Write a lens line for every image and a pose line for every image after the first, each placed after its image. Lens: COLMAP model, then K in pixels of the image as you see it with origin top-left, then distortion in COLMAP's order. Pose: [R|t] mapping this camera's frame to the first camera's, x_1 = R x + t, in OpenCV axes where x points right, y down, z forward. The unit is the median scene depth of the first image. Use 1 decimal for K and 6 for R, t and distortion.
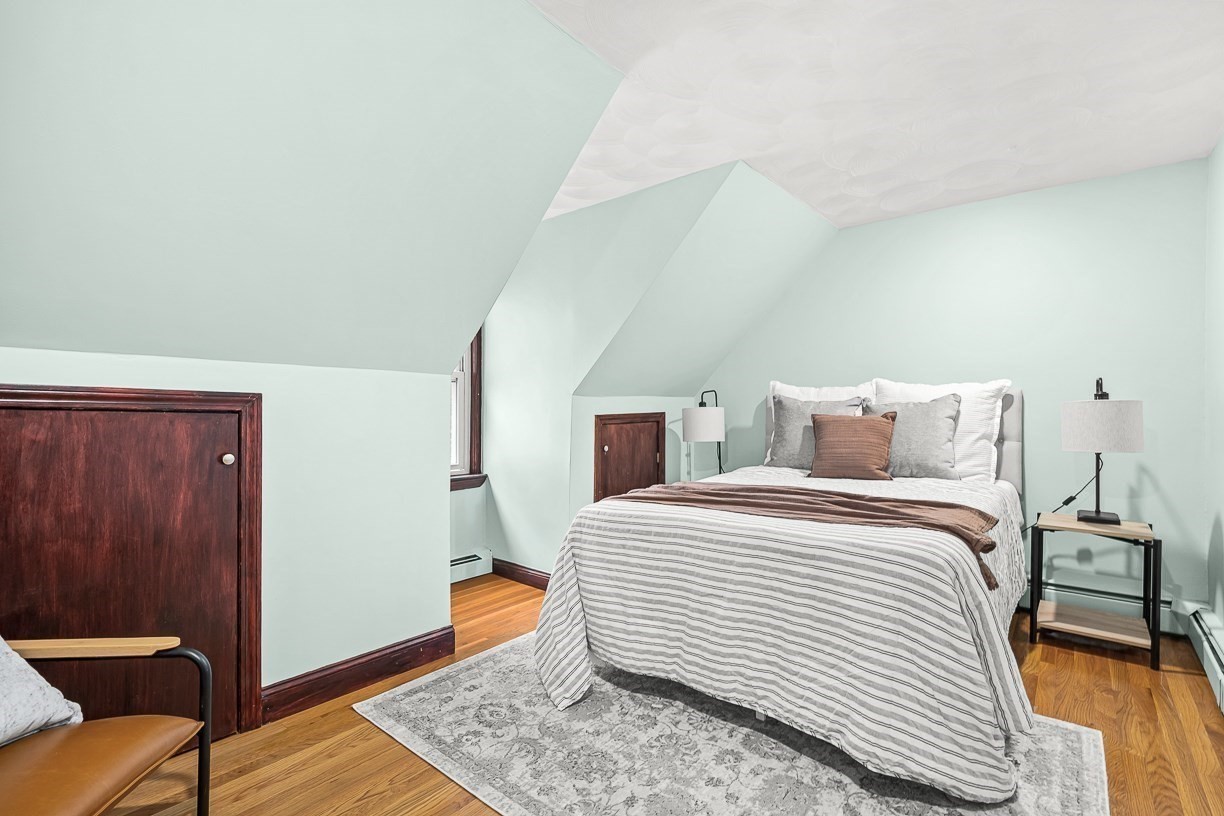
lens RADIAL K [[549.0, 0, 612.0], [0, 549.0, 408.0], [0, 0, 1]] dist [0.001227, -0.000003]
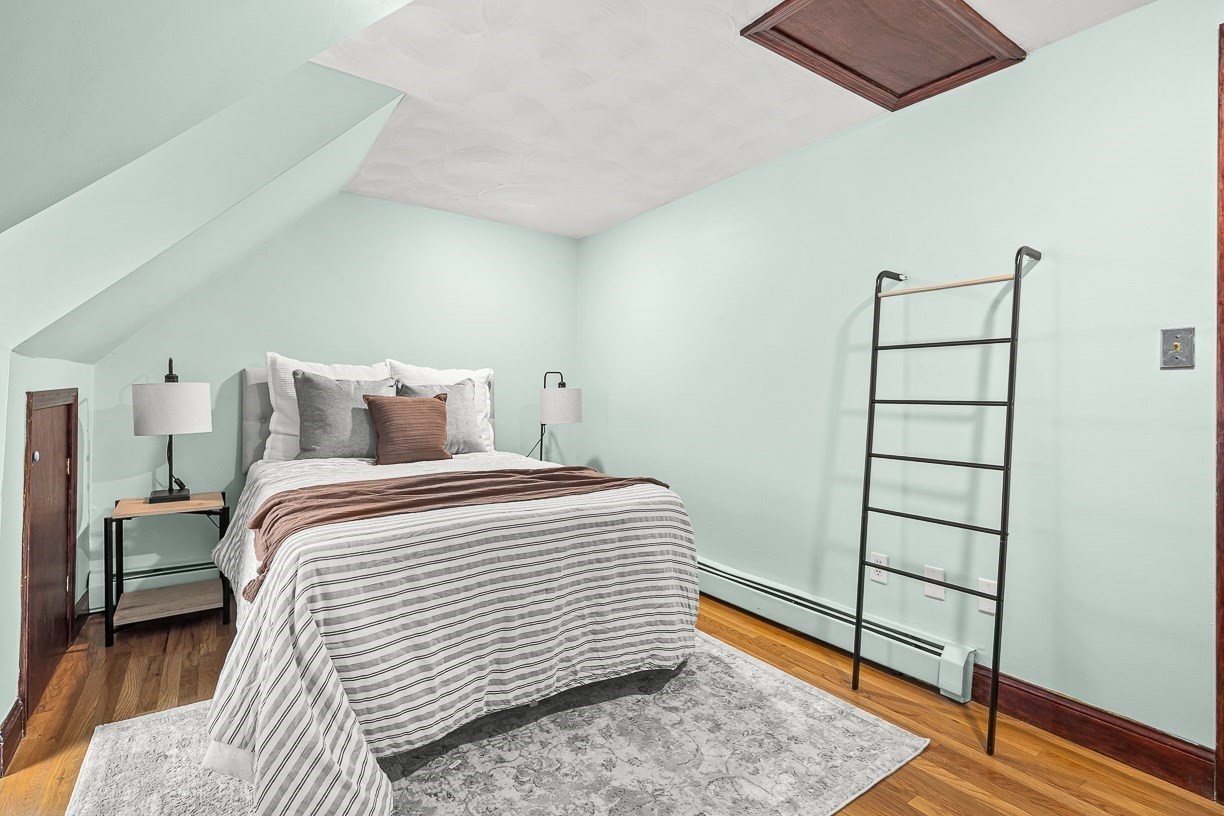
lens RADIAL K [[557.0, 0, 608.1], [0, 557.0, 397.3], [0, 0, 1]] dist [-0.000542, -0.000289]
pose [[0.301876, 0.005296, 0.953333, -0.589607], [-0.021032, 0.999778, 0.001106, 0.009259], [-0.953115, -0.020385, 0.301920, 0.534732]]
